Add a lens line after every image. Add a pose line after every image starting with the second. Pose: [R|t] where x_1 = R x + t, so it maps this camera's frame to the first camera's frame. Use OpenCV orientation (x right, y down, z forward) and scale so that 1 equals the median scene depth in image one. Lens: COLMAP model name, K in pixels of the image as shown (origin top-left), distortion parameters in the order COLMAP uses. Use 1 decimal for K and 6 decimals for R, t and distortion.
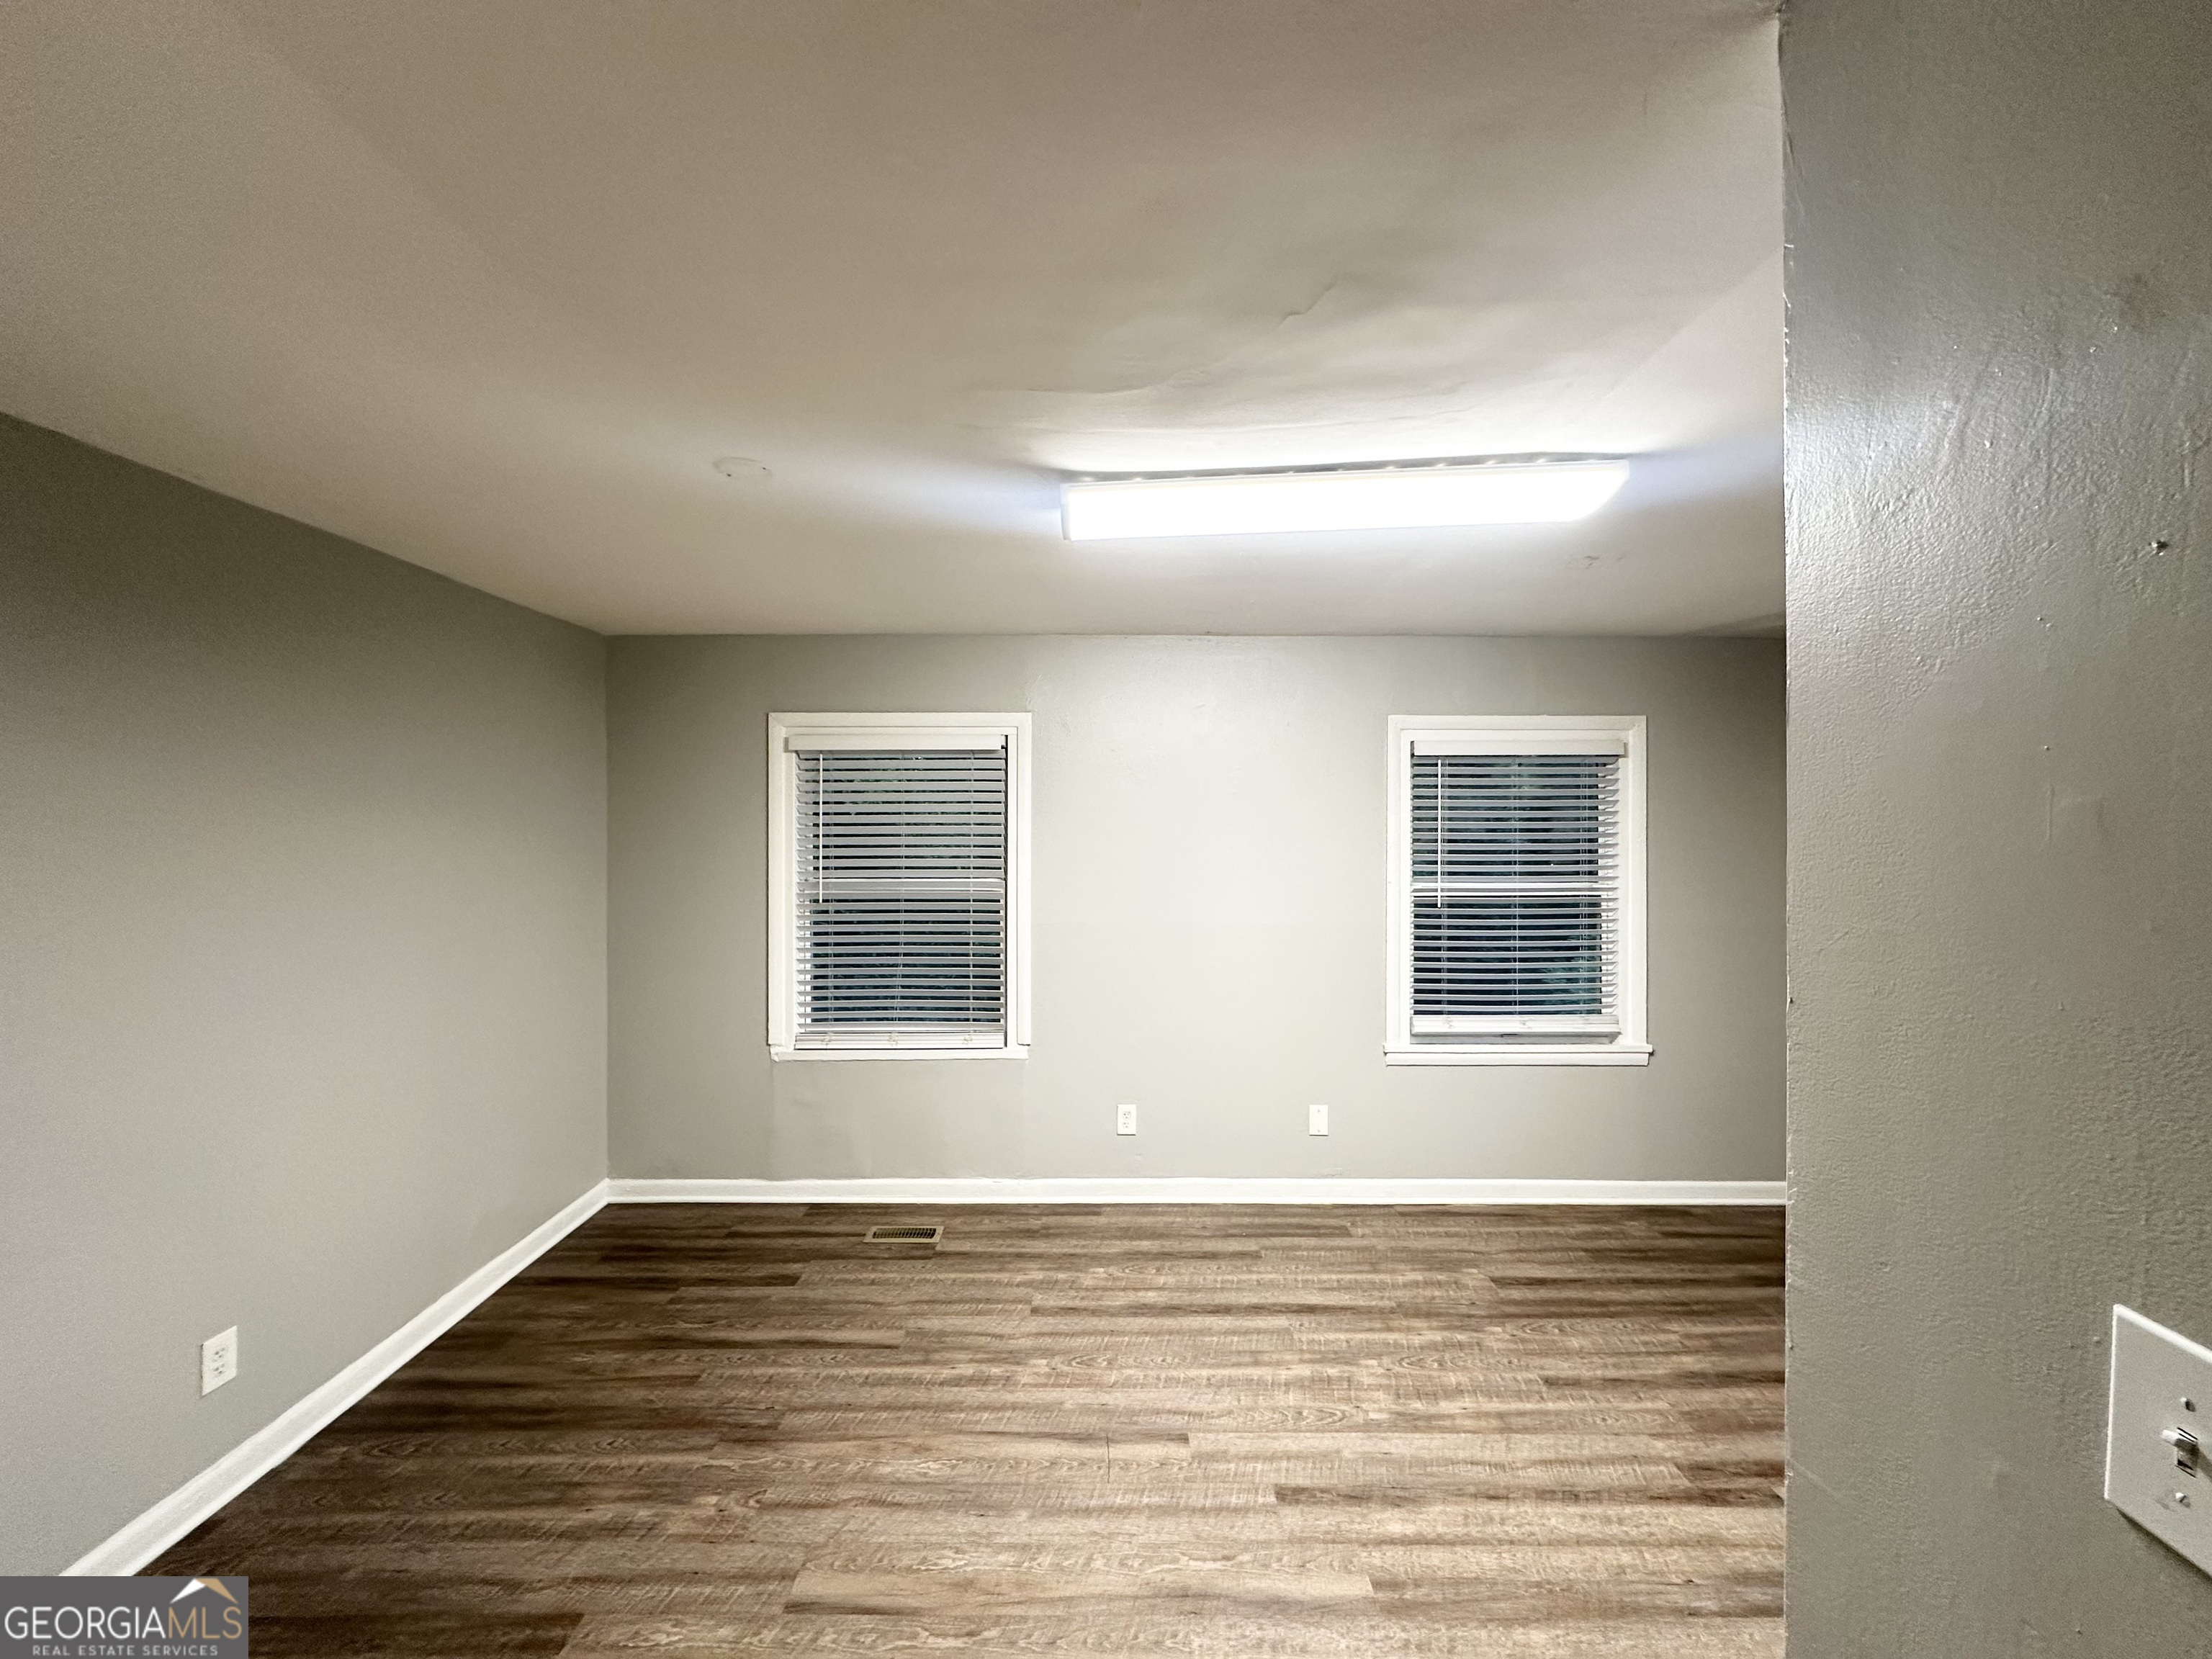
lens RADIAL K [[879.0, 0, 1106.0], [0, 879.0, 829.5], [0, 0, 1]] dist [-0.001307, -0.000368]
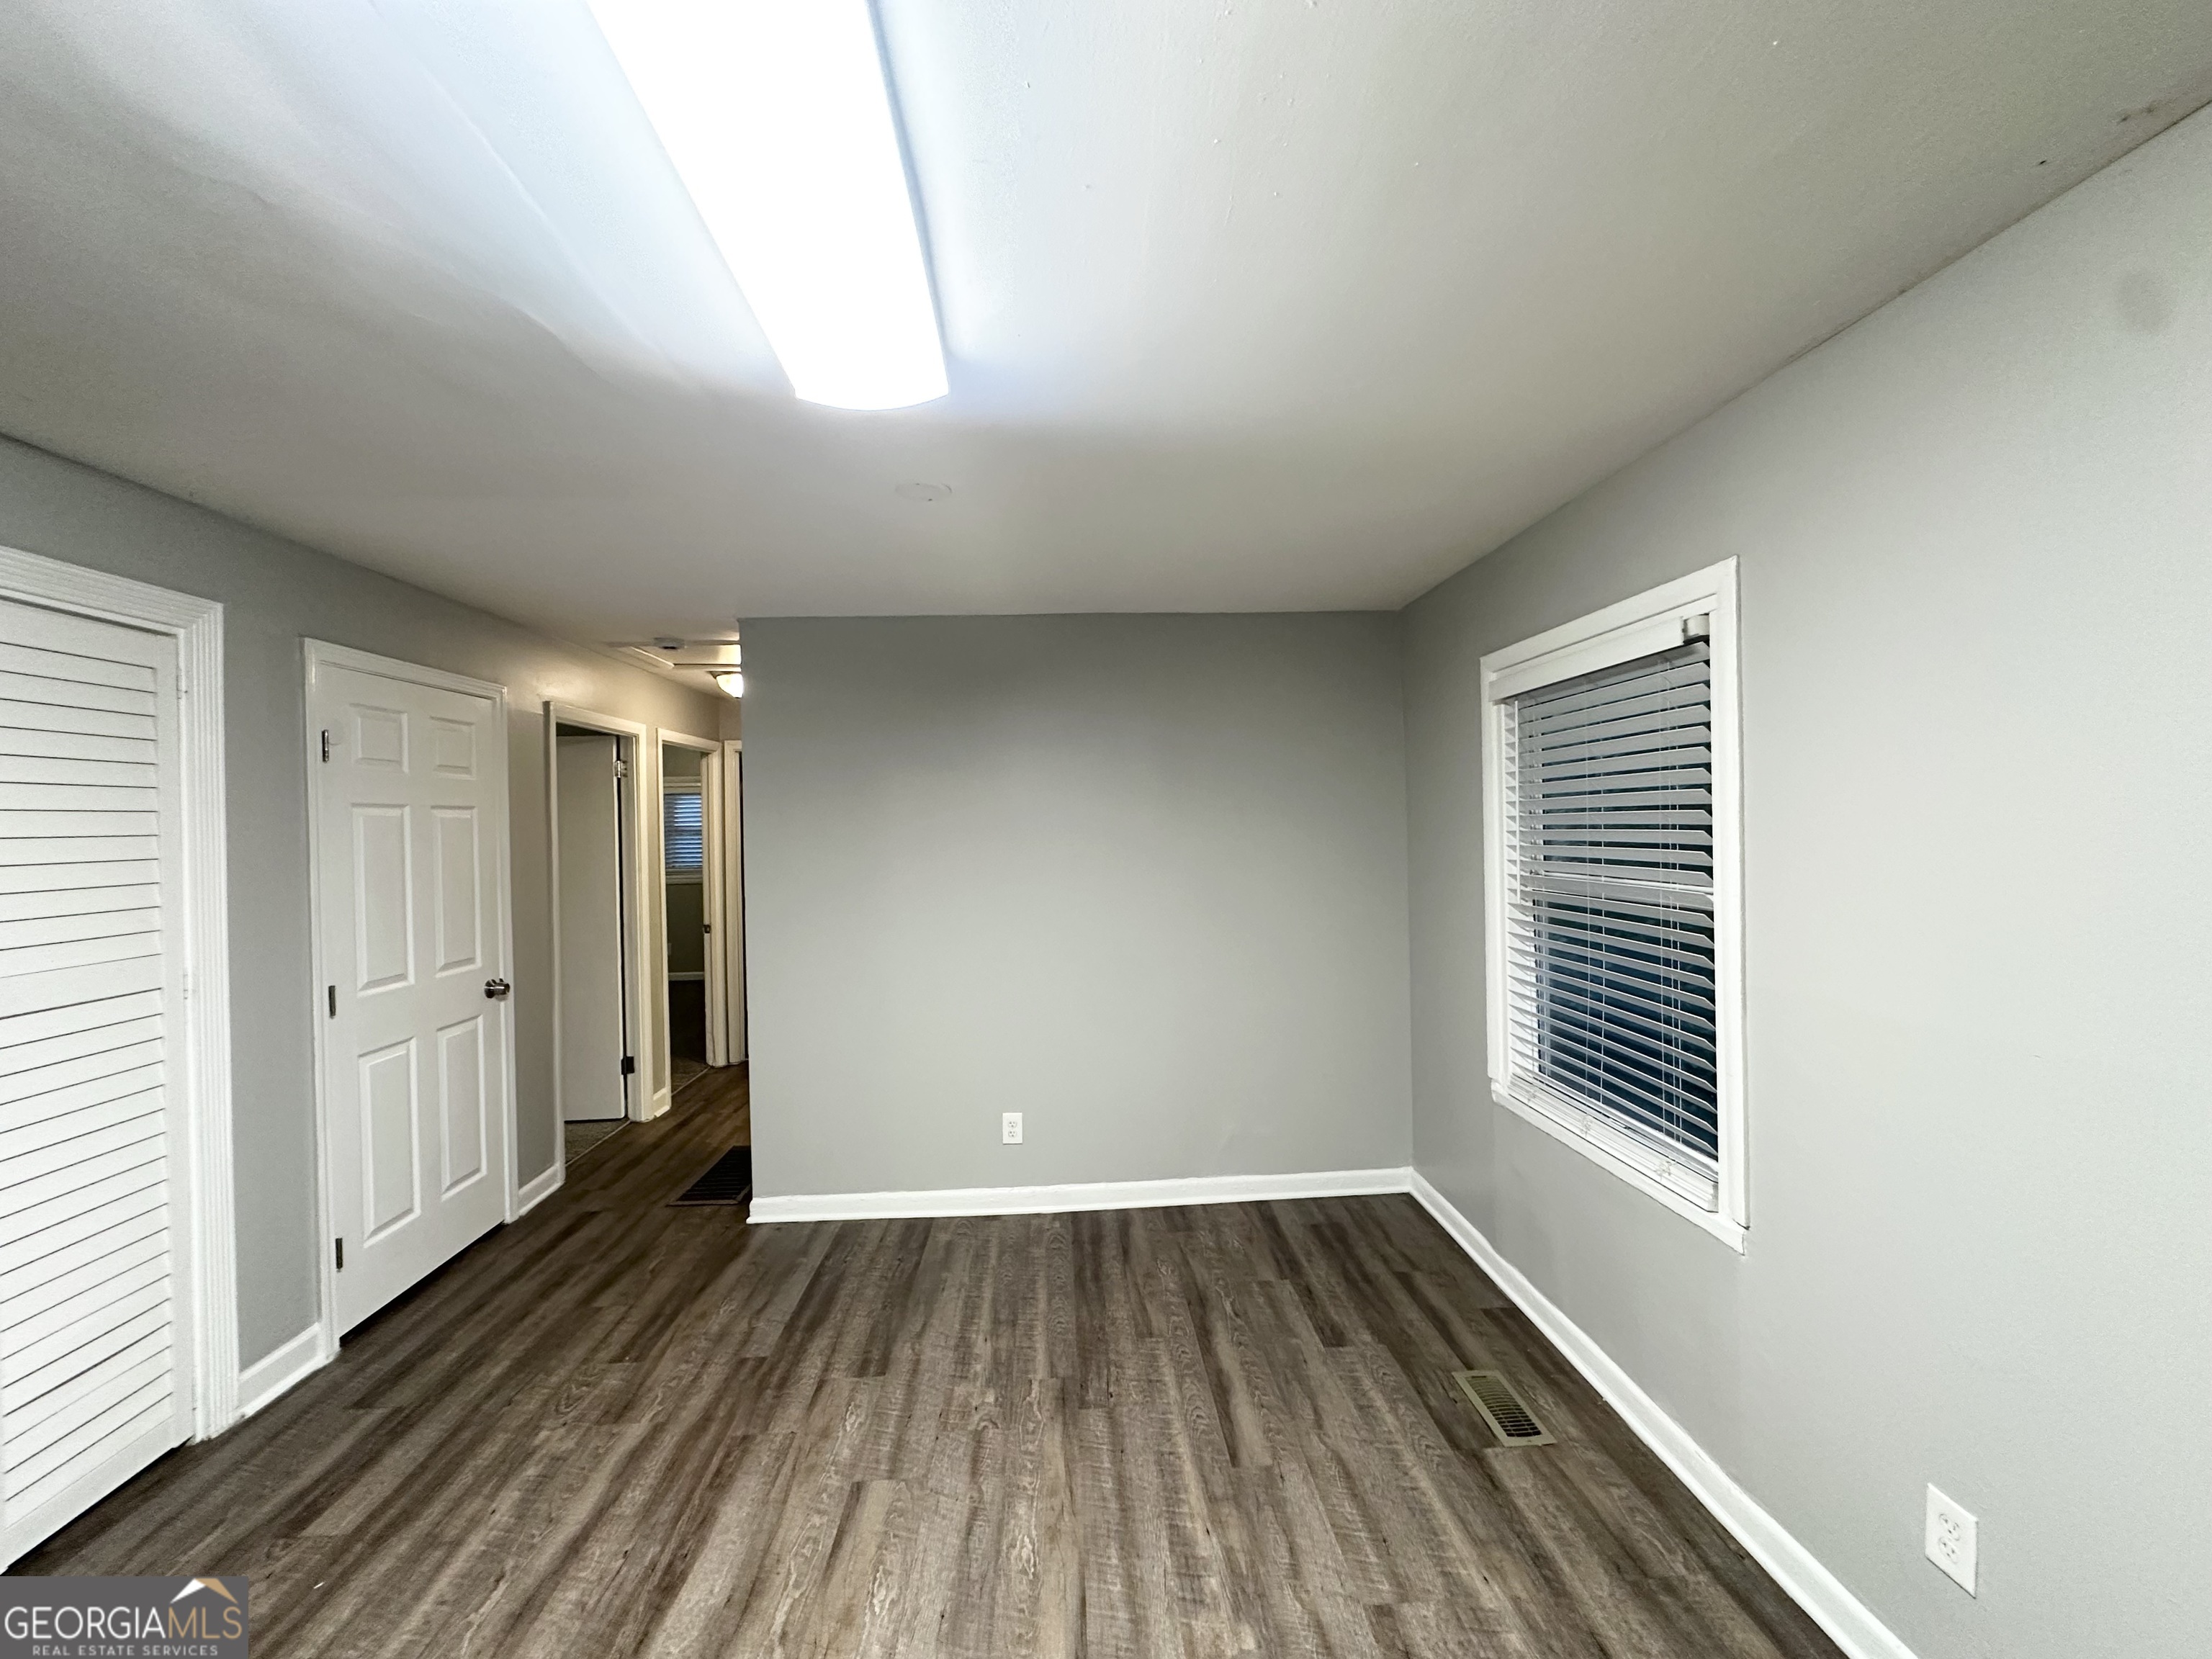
lens RADIAL K [[879.0, 0, 1106.0], [0, 879.0, 829.5], [0, 0, 1]] dist [-0.001307, -0.000368]
pose [[0.050218, 0.002914, -0.998734, 0.531869], [0.014938, 0.999882, 0.003668, 0.019241], [0.998627, -0.015103, 0.050169, 0.849248]]
